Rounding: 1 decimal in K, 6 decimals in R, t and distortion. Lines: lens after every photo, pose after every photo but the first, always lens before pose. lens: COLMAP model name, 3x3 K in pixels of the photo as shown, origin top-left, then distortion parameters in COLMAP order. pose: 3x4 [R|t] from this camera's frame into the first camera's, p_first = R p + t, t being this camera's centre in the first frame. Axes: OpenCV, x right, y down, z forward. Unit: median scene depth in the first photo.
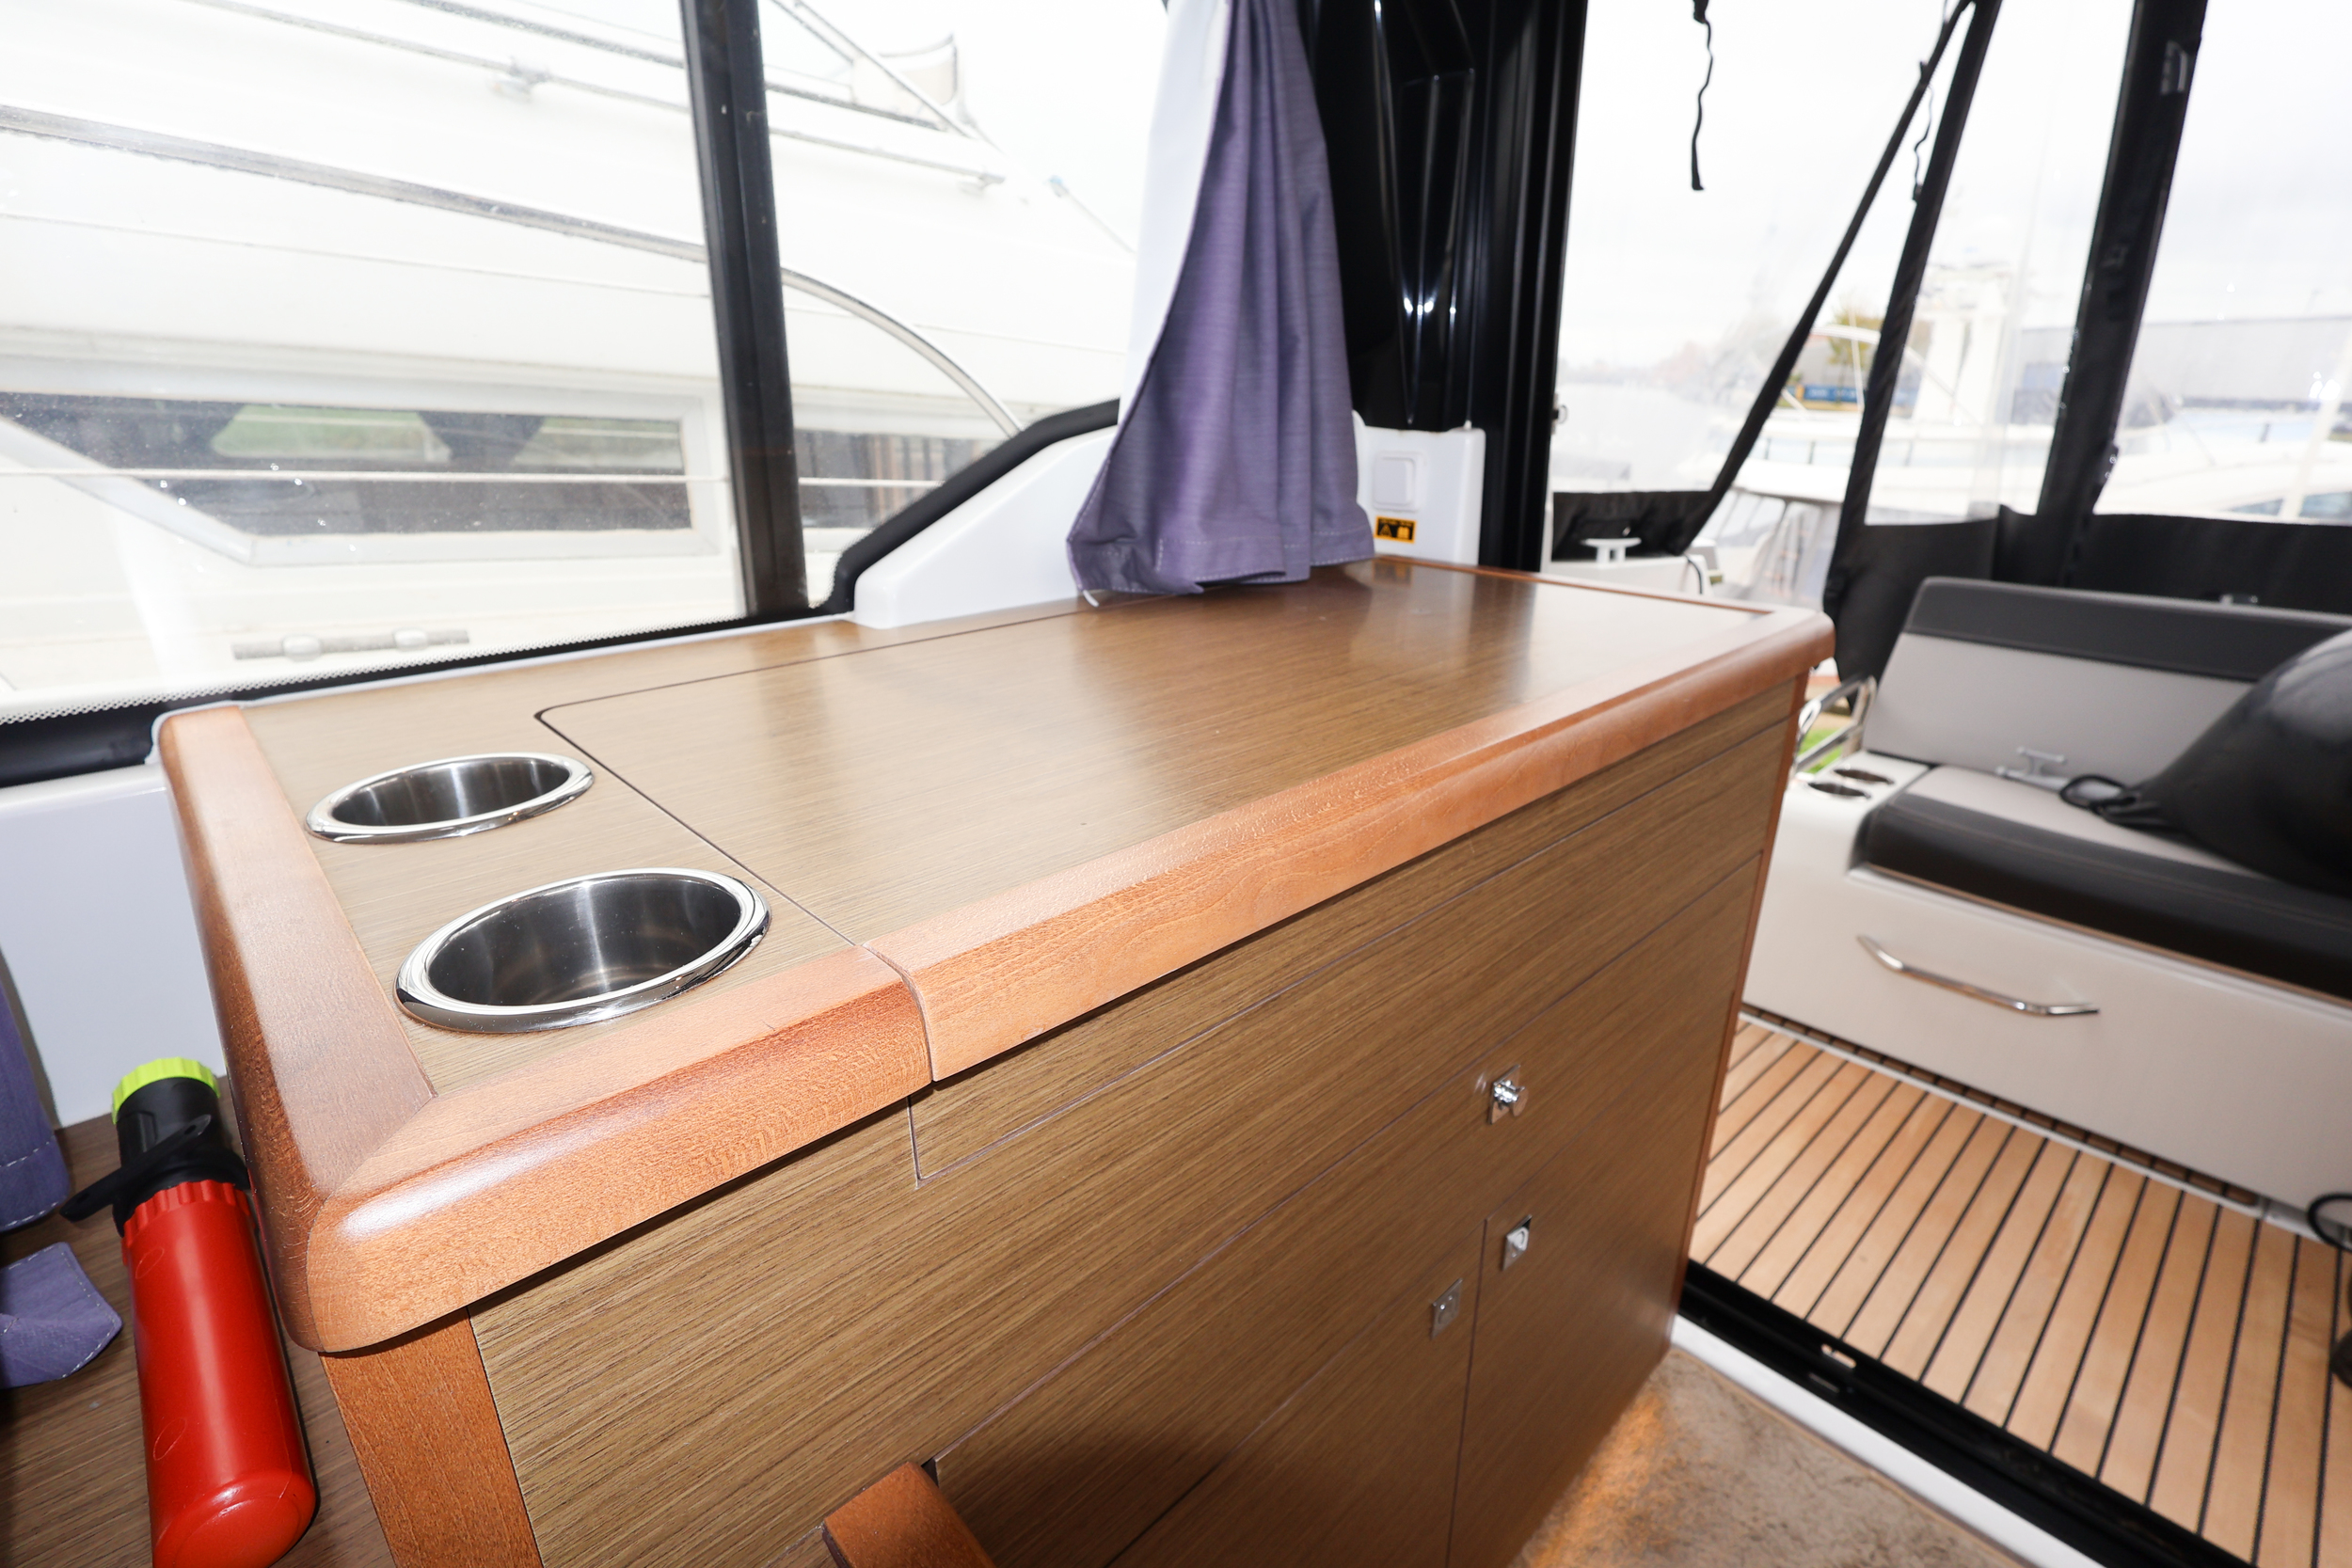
lens RADIAL K [[1084.3, 0, 1176.0], [0, 1084.3, 785.7], [0, 0, 1]] dist [-0.002476, 0.001363]
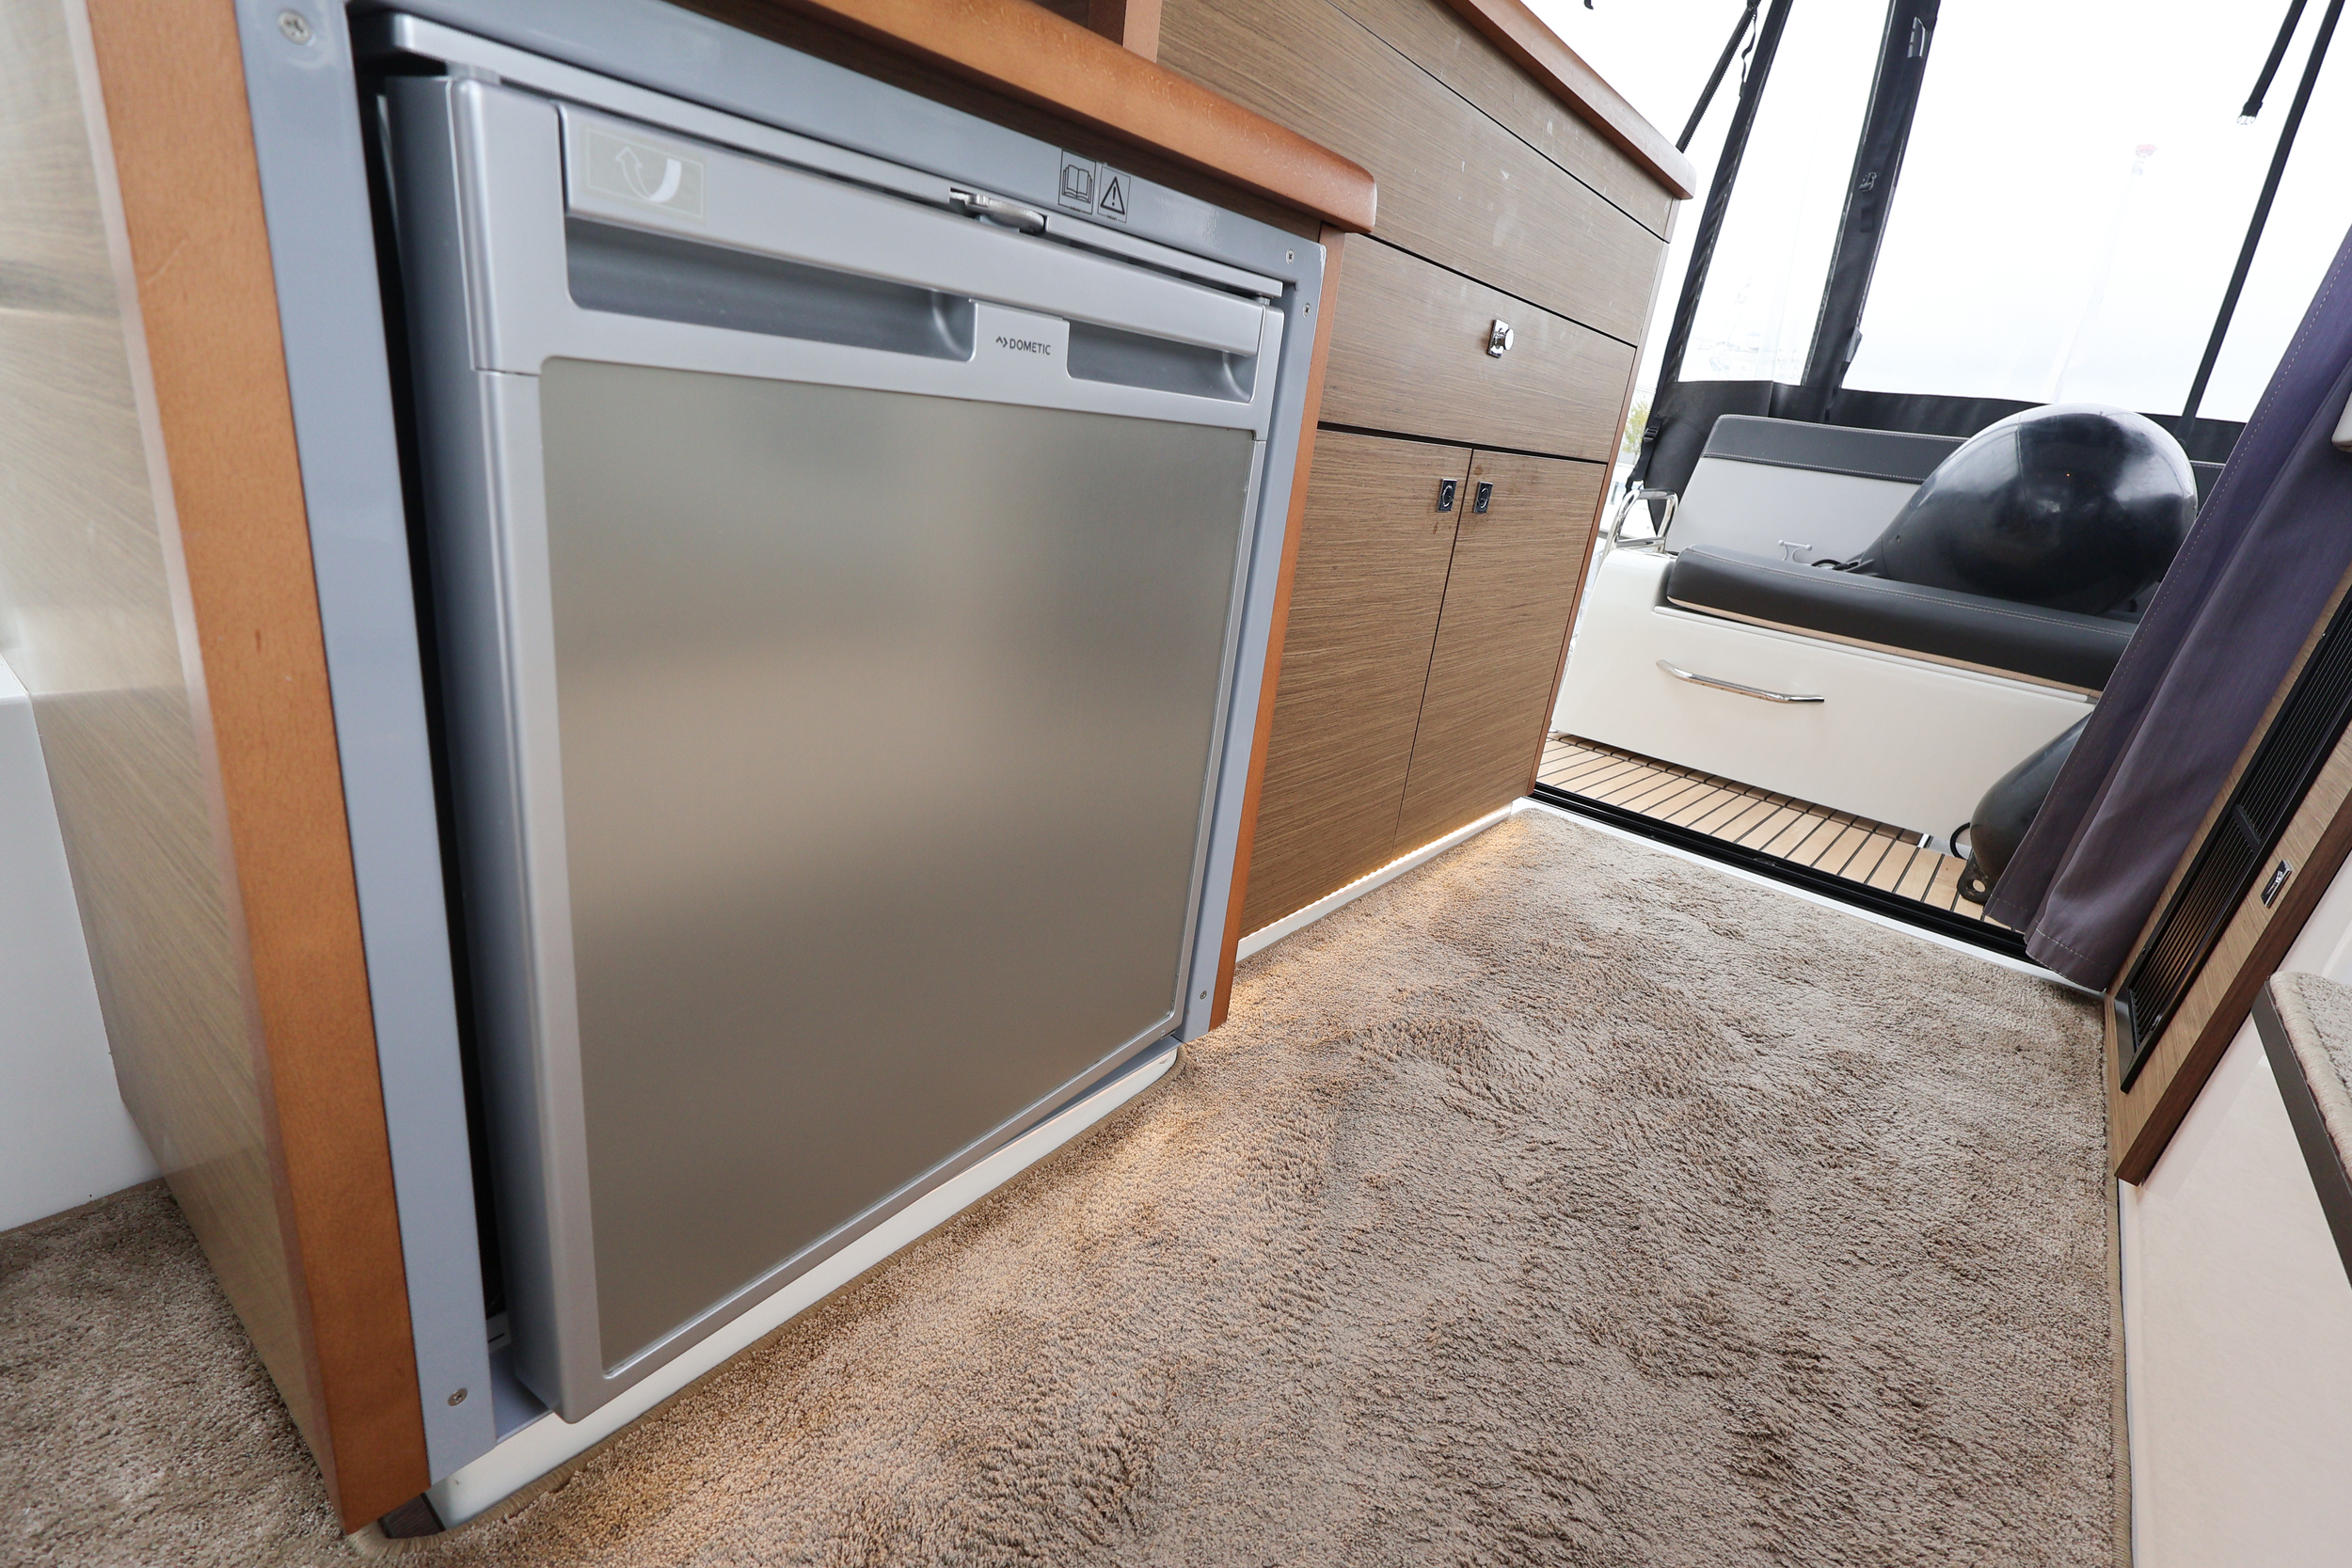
lens RADIAL K [[1084.3, 0, 1168.5], [0, 1084.3, 785.7], [0, 0, 1]] dist [-0.002476, 0.001363]
pose [[0.982043, 0.081851, 0.169976, -0.226716], [-0.078834, 0.996588, -0.024434, 0.608660], [-0.171396, 0.010595, 0.985145, -0.244762]]
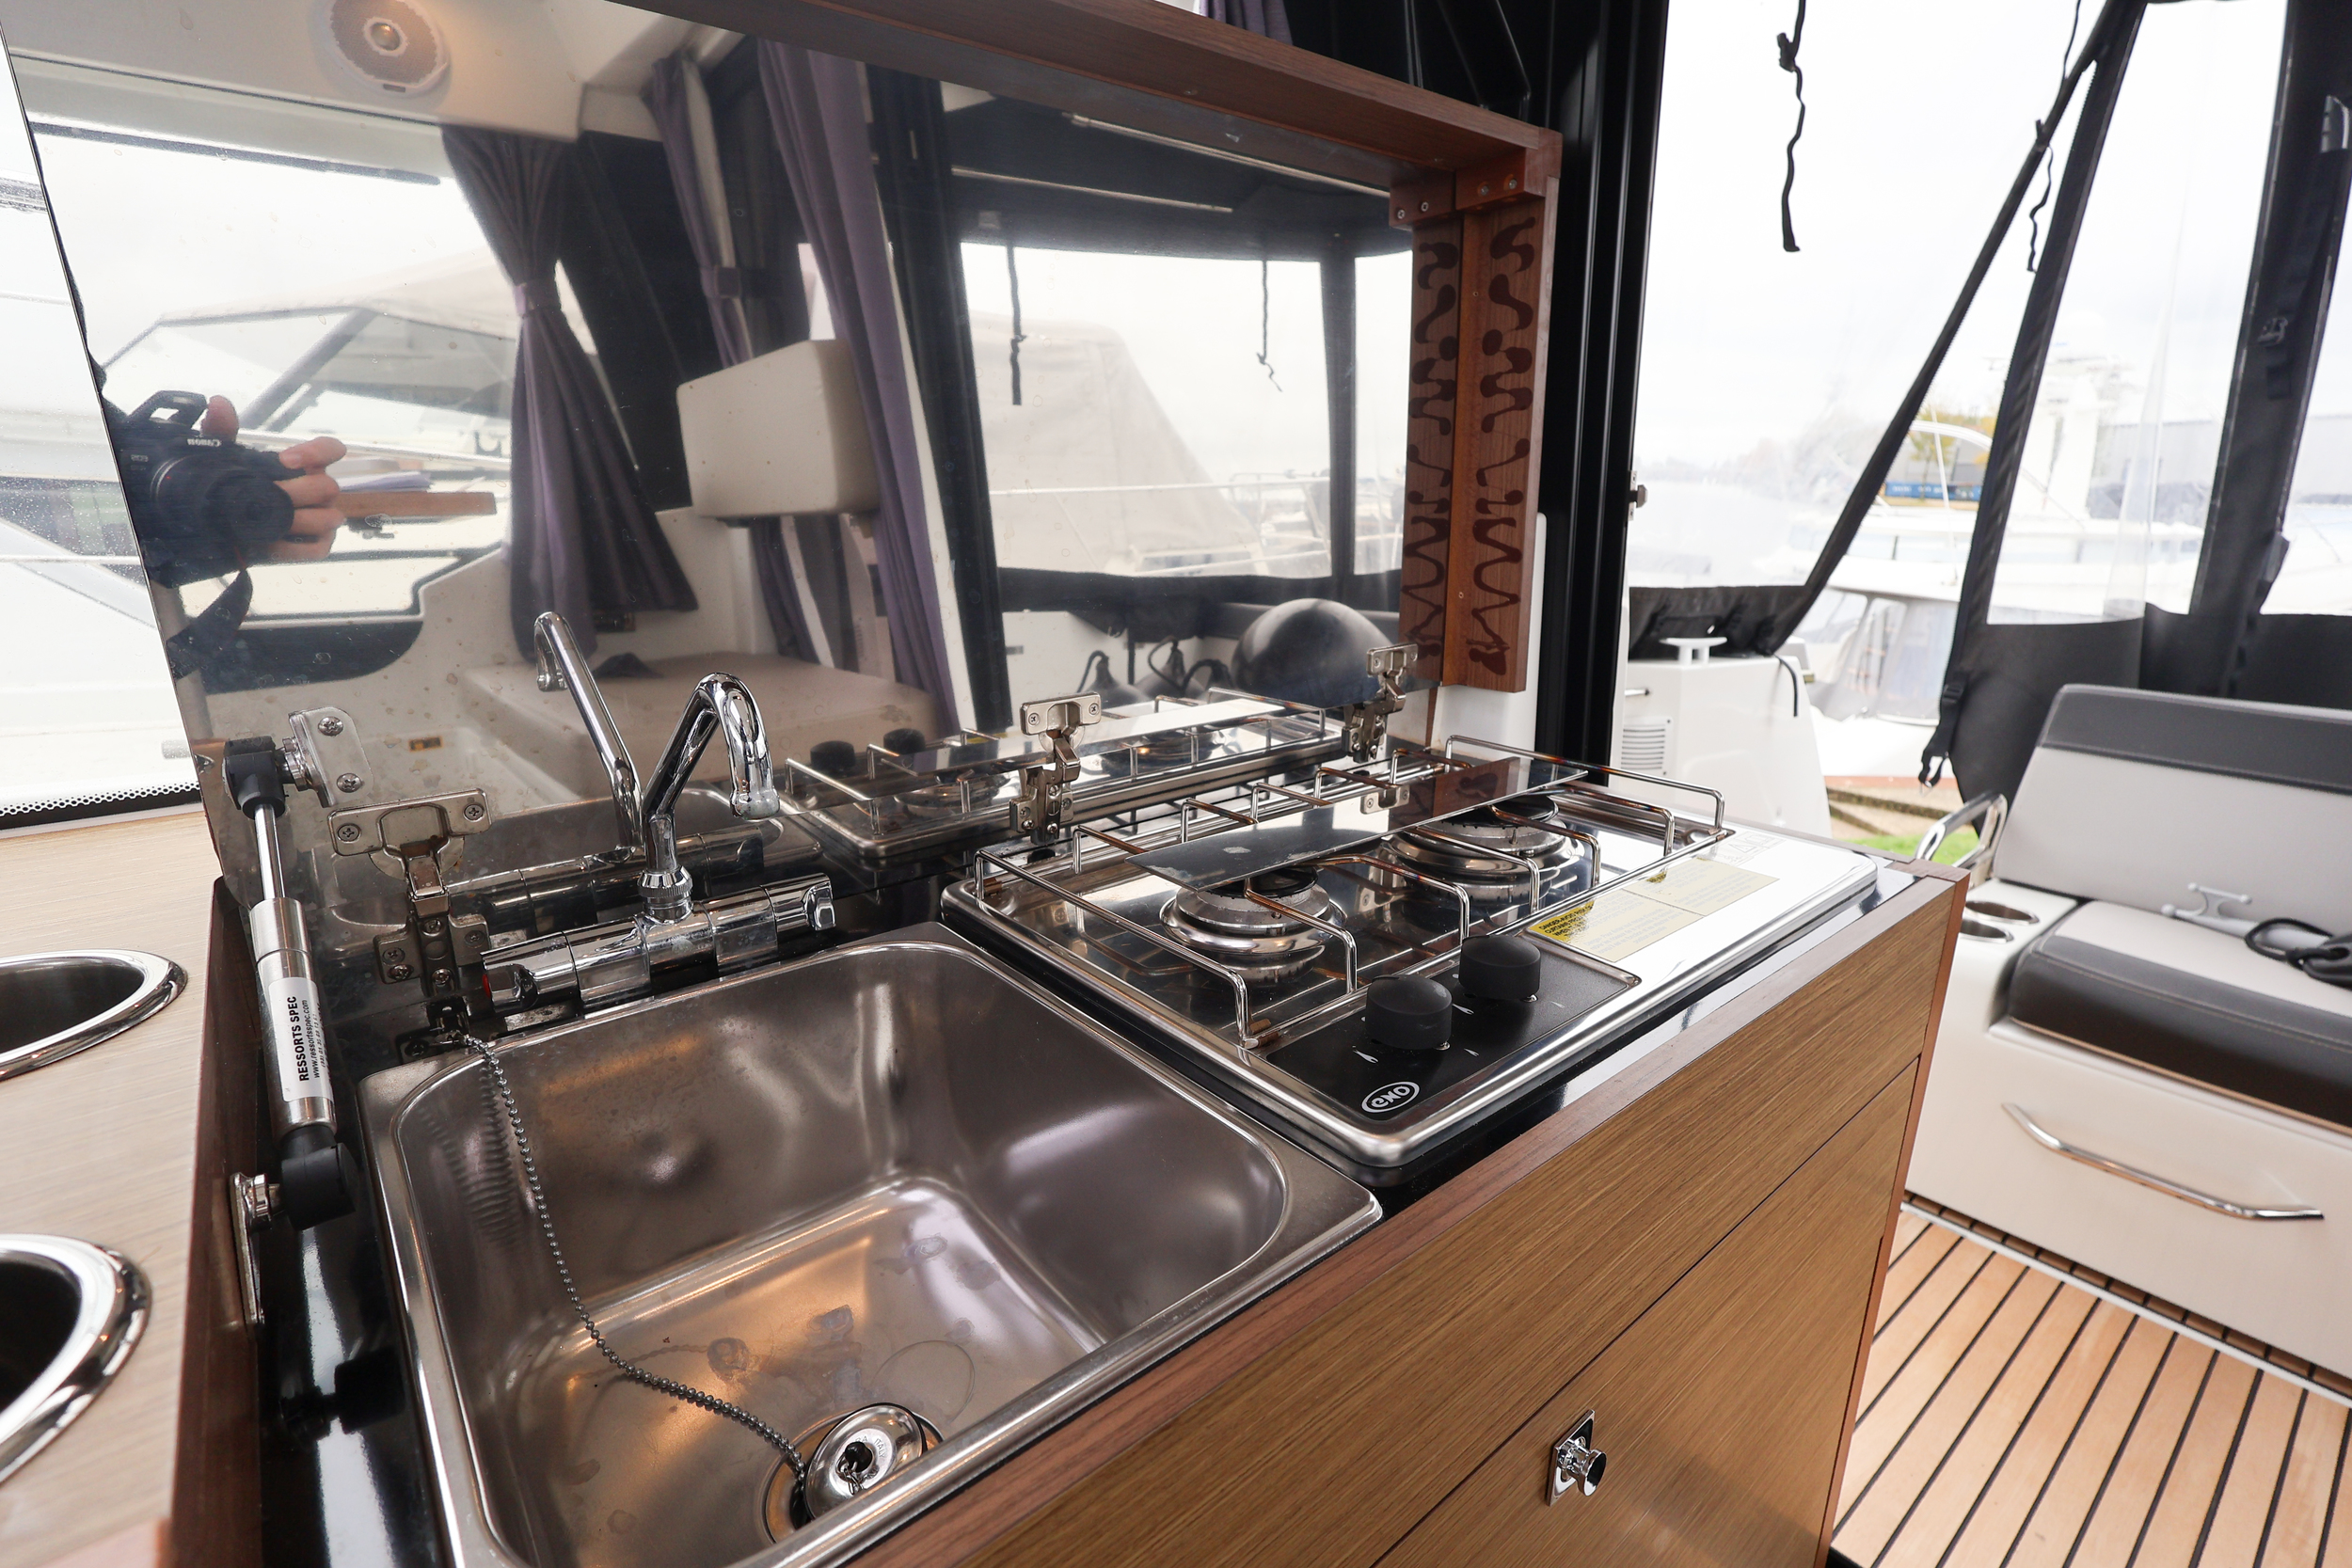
lens RADIAL K [[1084.3, 0, 1179.3], [0, 1084.3, 788.0], [0, 0, 1]] dist [-0.002476, 0.001363]
pose [[0.998095, 0.016357, -0.059491, 0.056698], [-0.021009, 0.996698, -0.078436, -0.046550], [0.058012, 0.079536, 0.995143, 0.171373]]
